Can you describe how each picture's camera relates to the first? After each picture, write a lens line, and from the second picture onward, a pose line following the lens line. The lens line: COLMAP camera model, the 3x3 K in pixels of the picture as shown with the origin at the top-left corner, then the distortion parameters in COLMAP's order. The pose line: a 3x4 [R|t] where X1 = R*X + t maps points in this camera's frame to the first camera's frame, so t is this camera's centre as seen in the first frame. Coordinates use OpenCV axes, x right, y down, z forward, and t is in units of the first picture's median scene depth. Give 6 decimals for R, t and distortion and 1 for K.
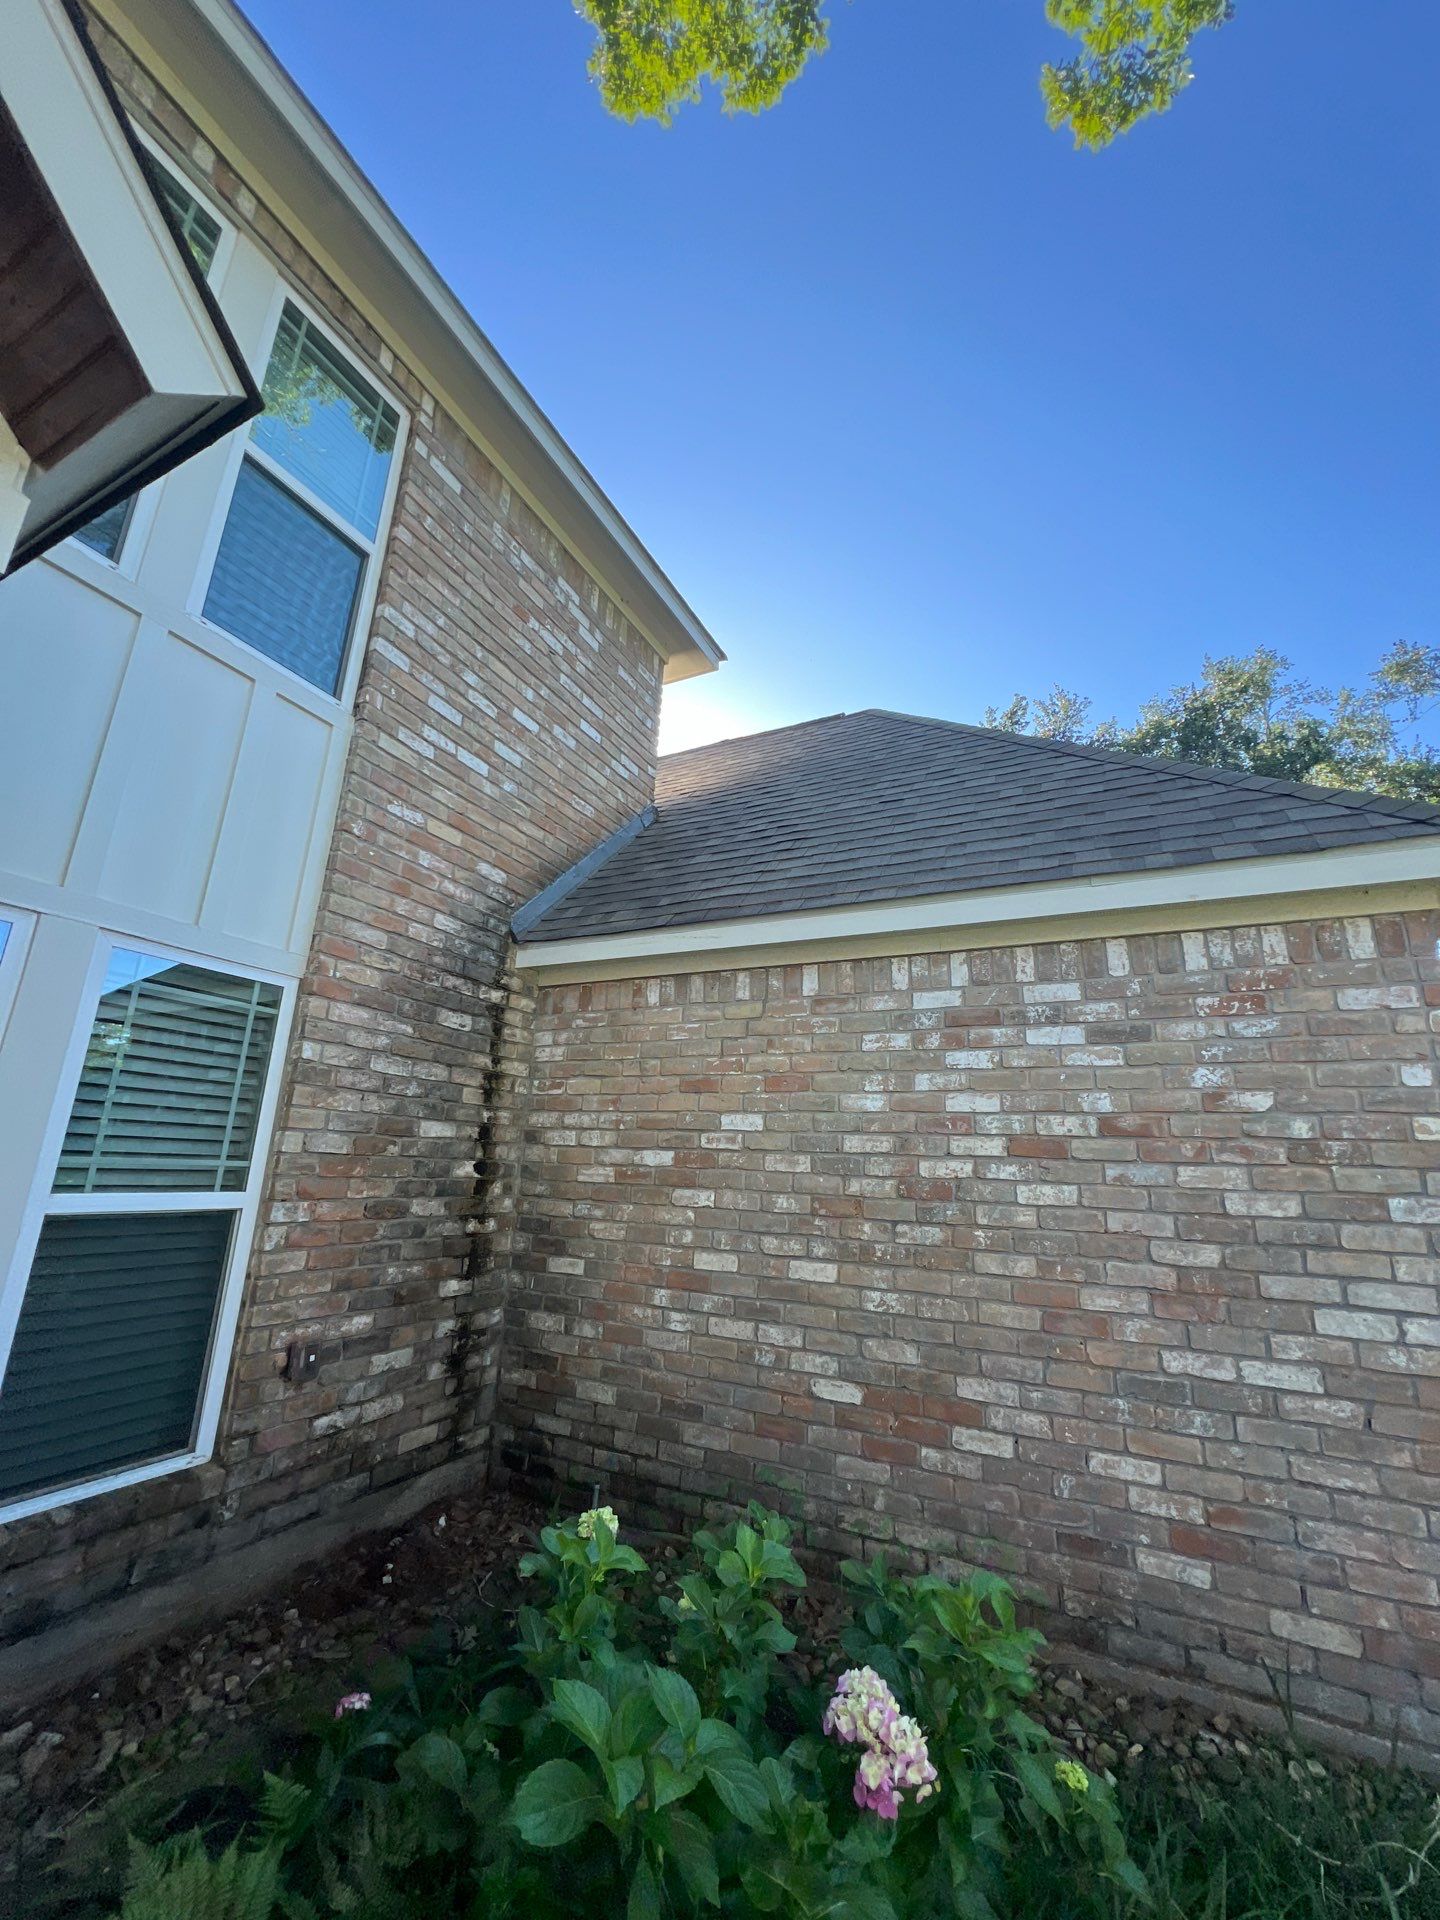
lens RADIAL K [[769.4, 0, 725.4], [0, 769.4, 957.4], [0, 0, 1]] dist [-0.002938, 0.000306]
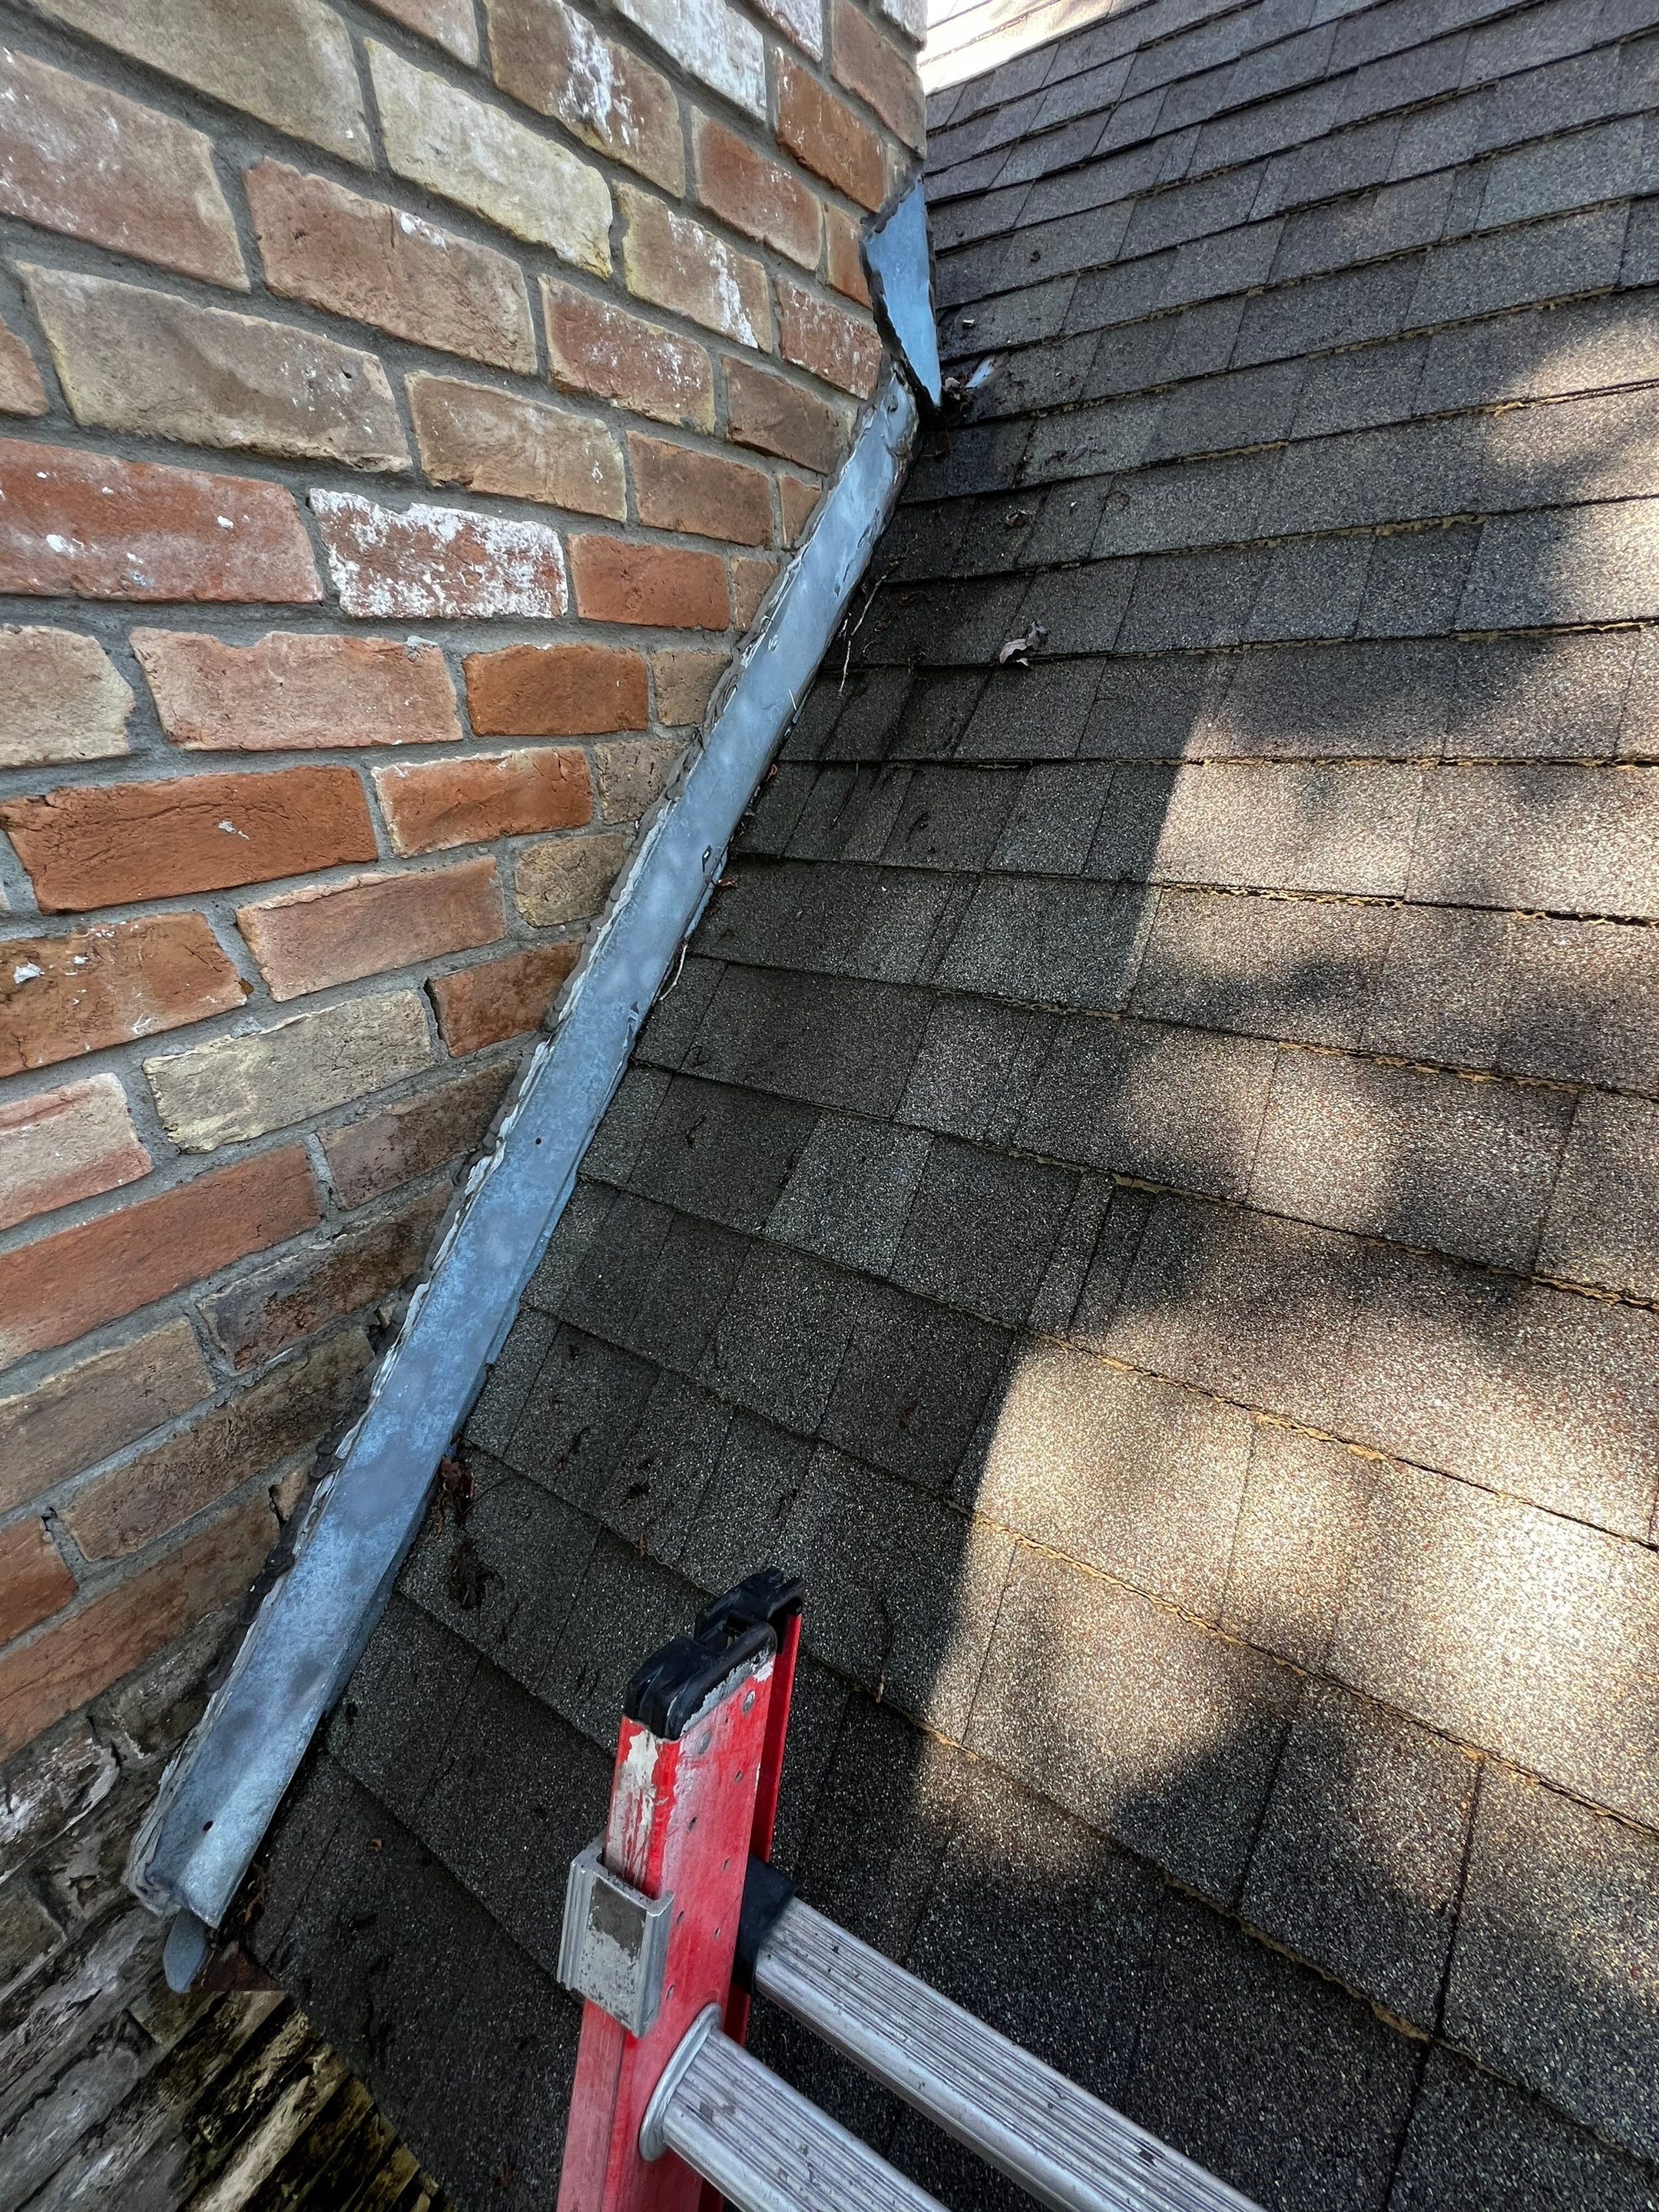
lens RADIAL K [[887.4, 0, 836.9], [0, 887.4, 1102.7], [0, 0, 1]] dist [-0.003771, 0.000627]
pose [[0.991745, -0.029674, -0.124745, -0.138847], [0.102499, 0.768003, 0.632191, -0.274150], [0.077045, -0.639759, 0.764704, 1.079786]]
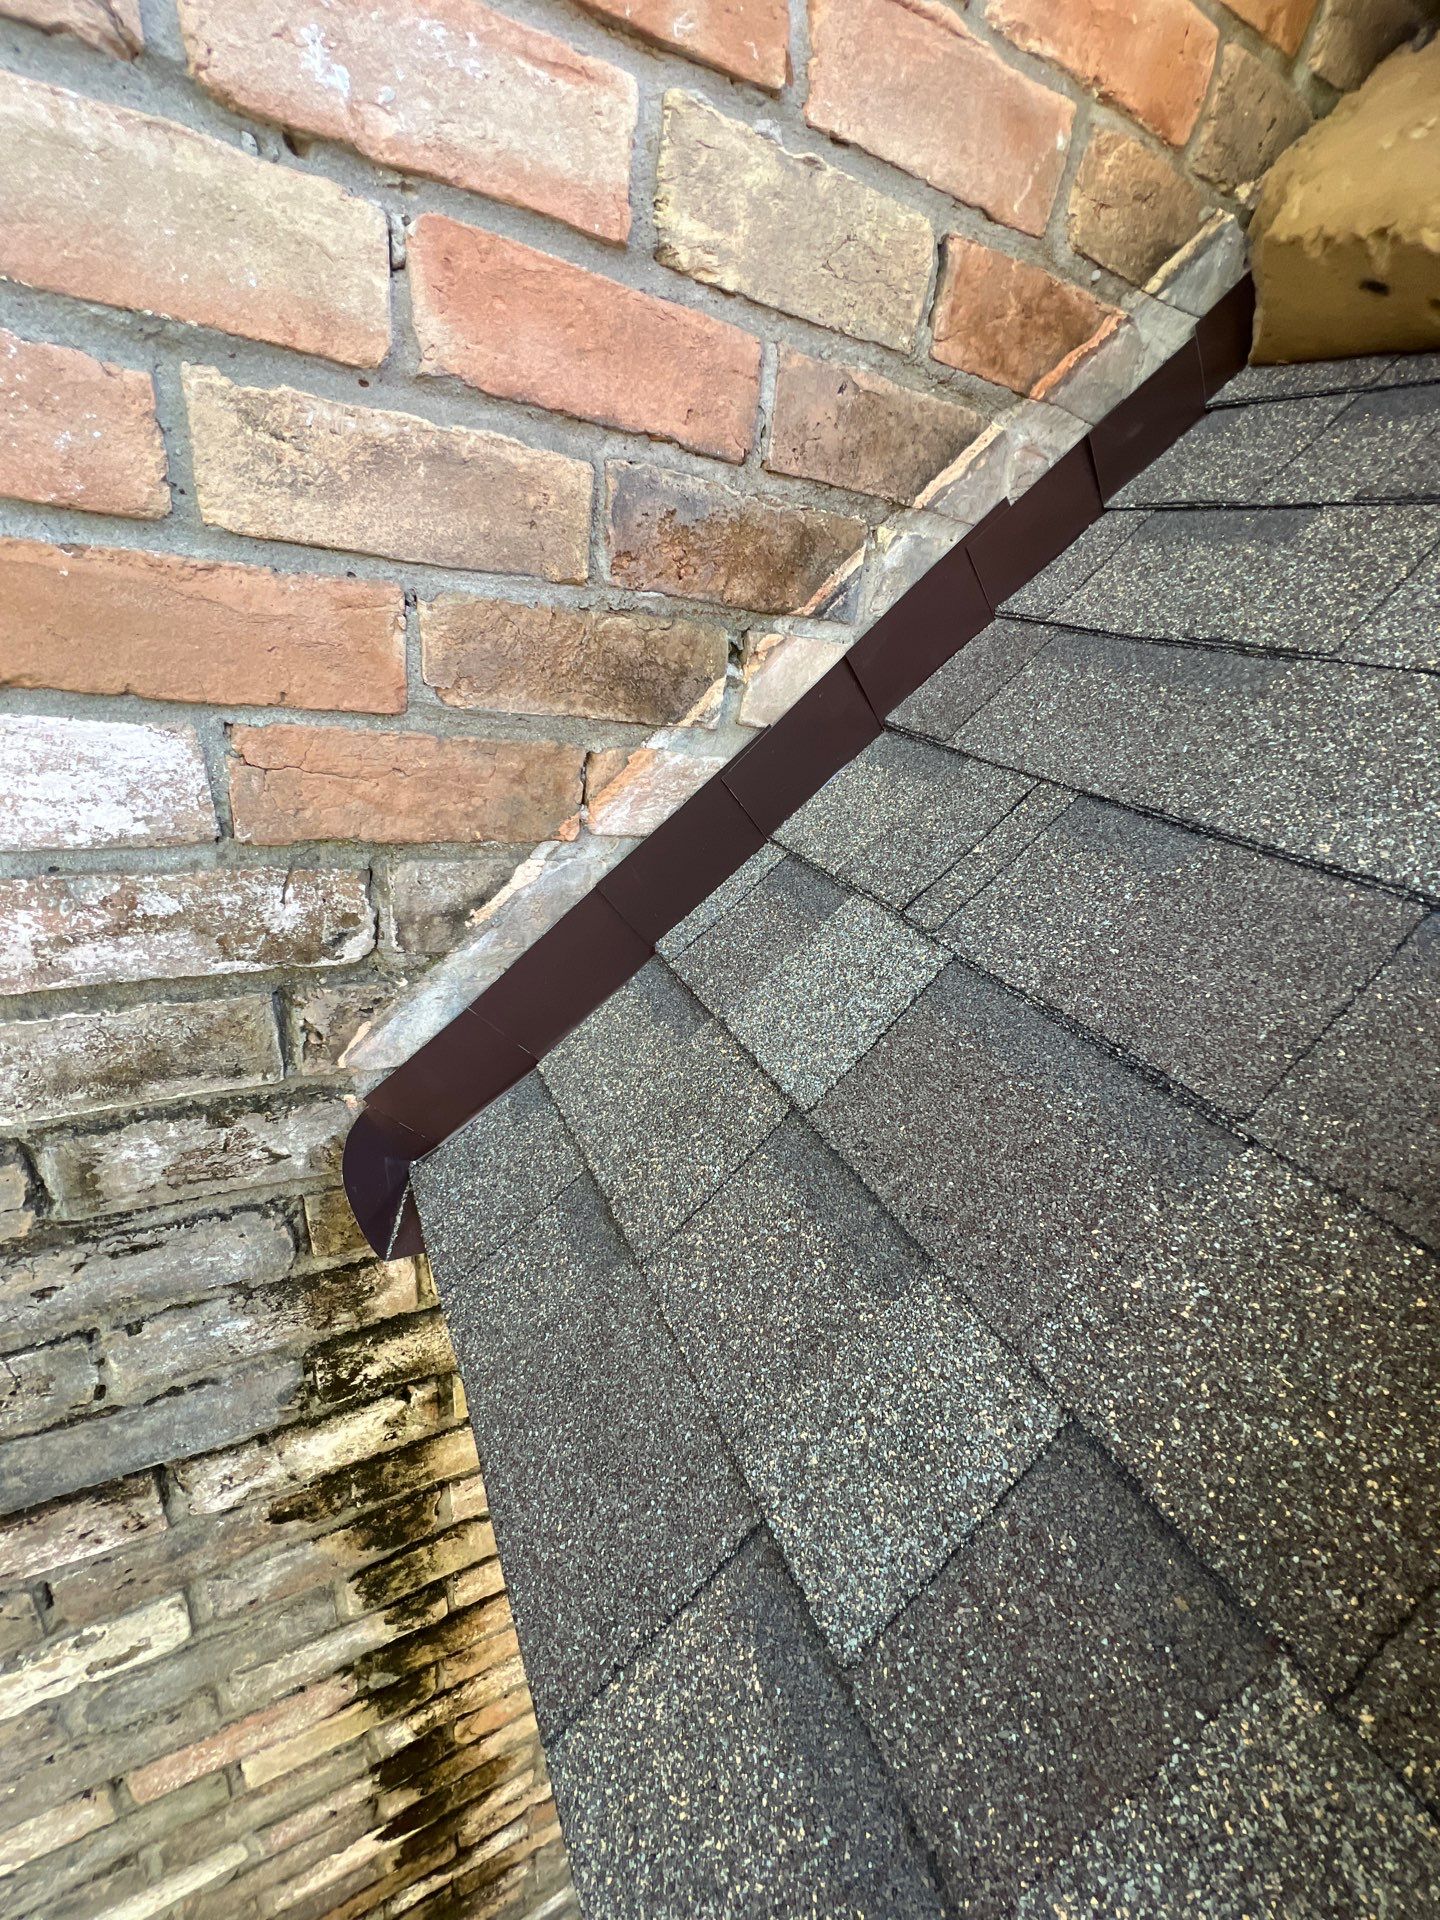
lens RADIAL K [[769.4, 0, 725.4], [0, 769.4, 957.4], [0, 0, 1]] dist [-0.002938, 0.000306]
pose [[0.811749, 0.298873, -0.501735, -0.177095], [0.063139, 0.809177, 0.584162, -0.155348], [0.580583, -0.505872, 0.637978, 1.062202]]
